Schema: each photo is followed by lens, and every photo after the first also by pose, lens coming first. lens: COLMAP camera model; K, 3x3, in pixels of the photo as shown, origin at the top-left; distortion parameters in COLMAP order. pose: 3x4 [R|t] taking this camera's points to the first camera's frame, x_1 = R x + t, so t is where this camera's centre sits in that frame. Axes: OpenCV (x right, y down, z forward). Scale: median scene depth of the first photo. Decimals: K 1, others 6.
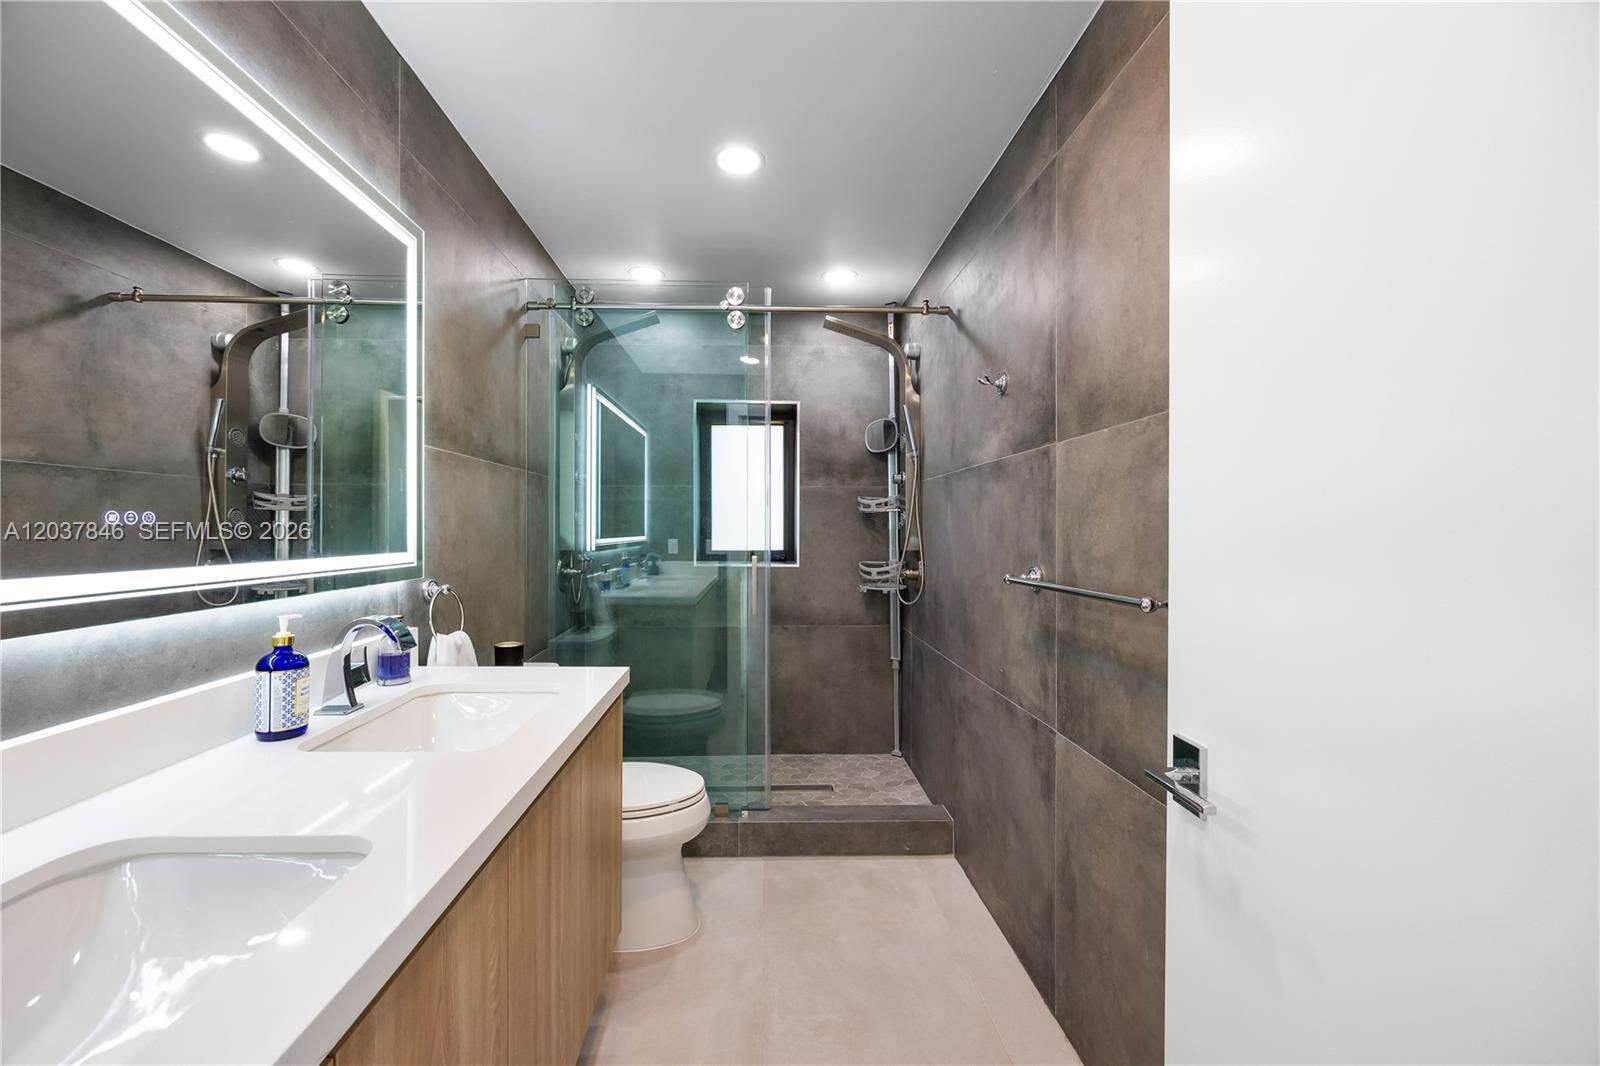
lens RADIAL K [[629.1, 0, 766.6], [0, 629.1, 536.5], [0, 0, 1]] dist [-0.001818, 0.000640]
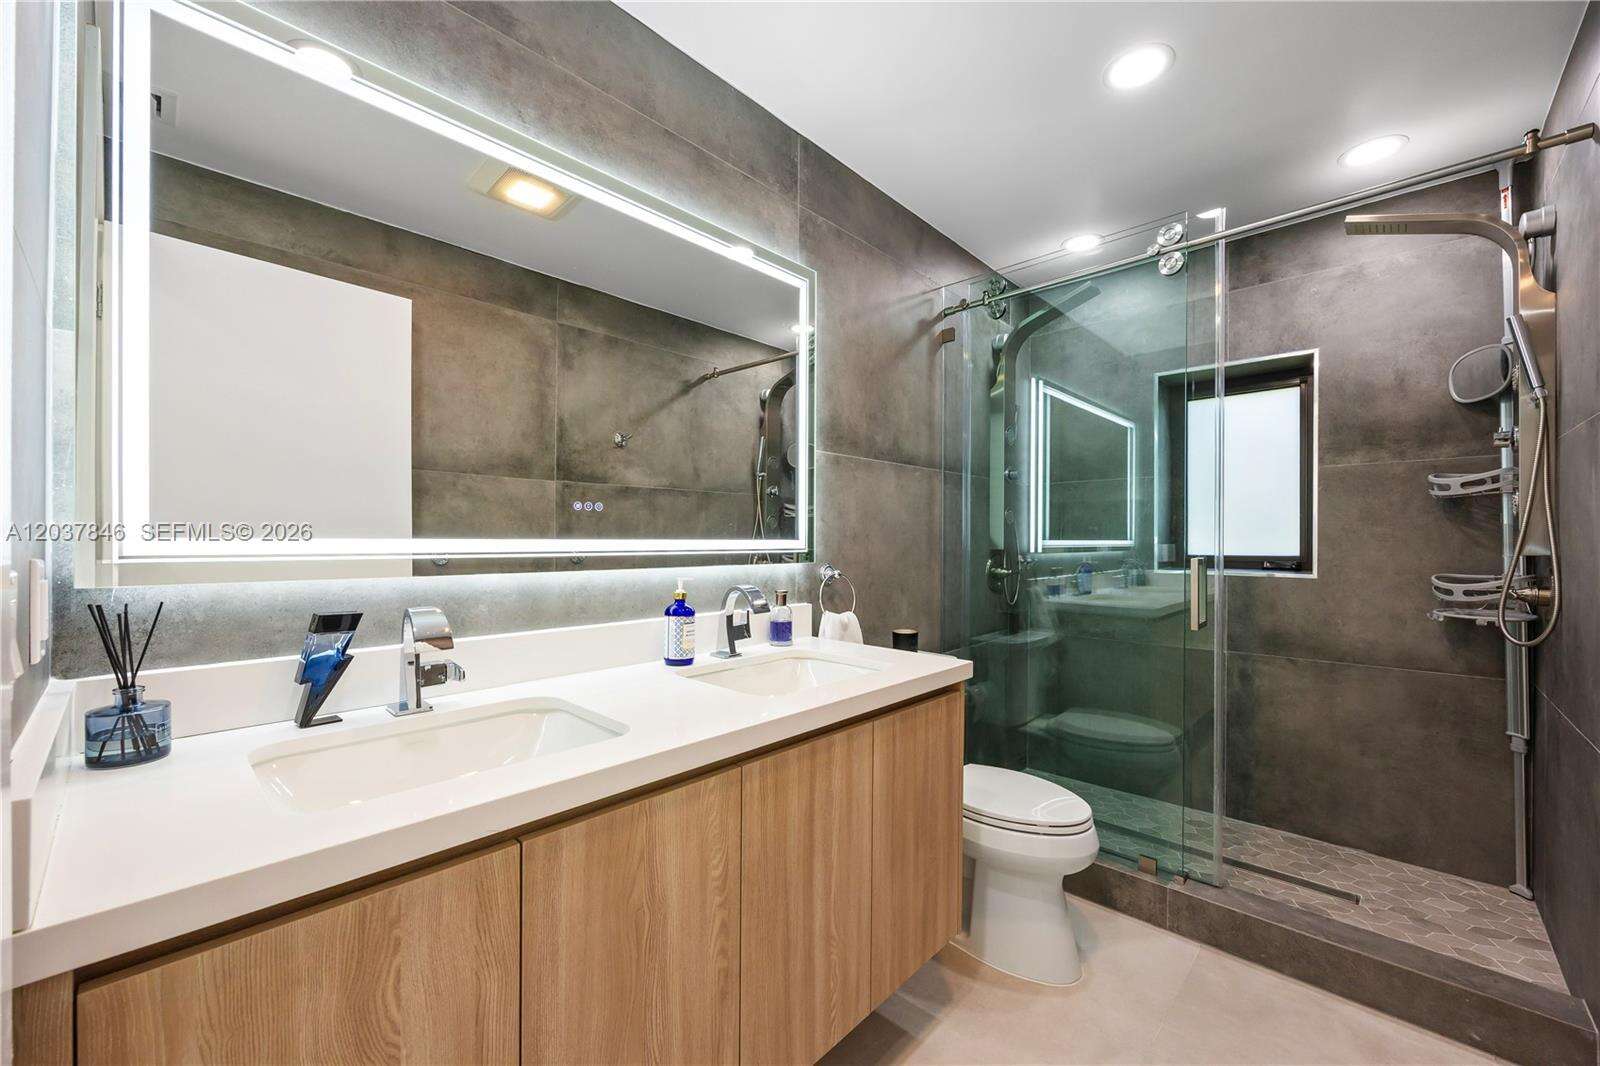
lens RADIAL K [[629.1, 0, 791.4], [0, 629.1, 546.0], [0, 0, 1]] dist [-0.001818, 0.000640]
pose [[0.702416, 0.007016, -0.711732, 0.174235], [-0.011099, 0.999938, -0.001097, 0.023296], [0.711680, 0.008670, 0.702450, 0.083339]]
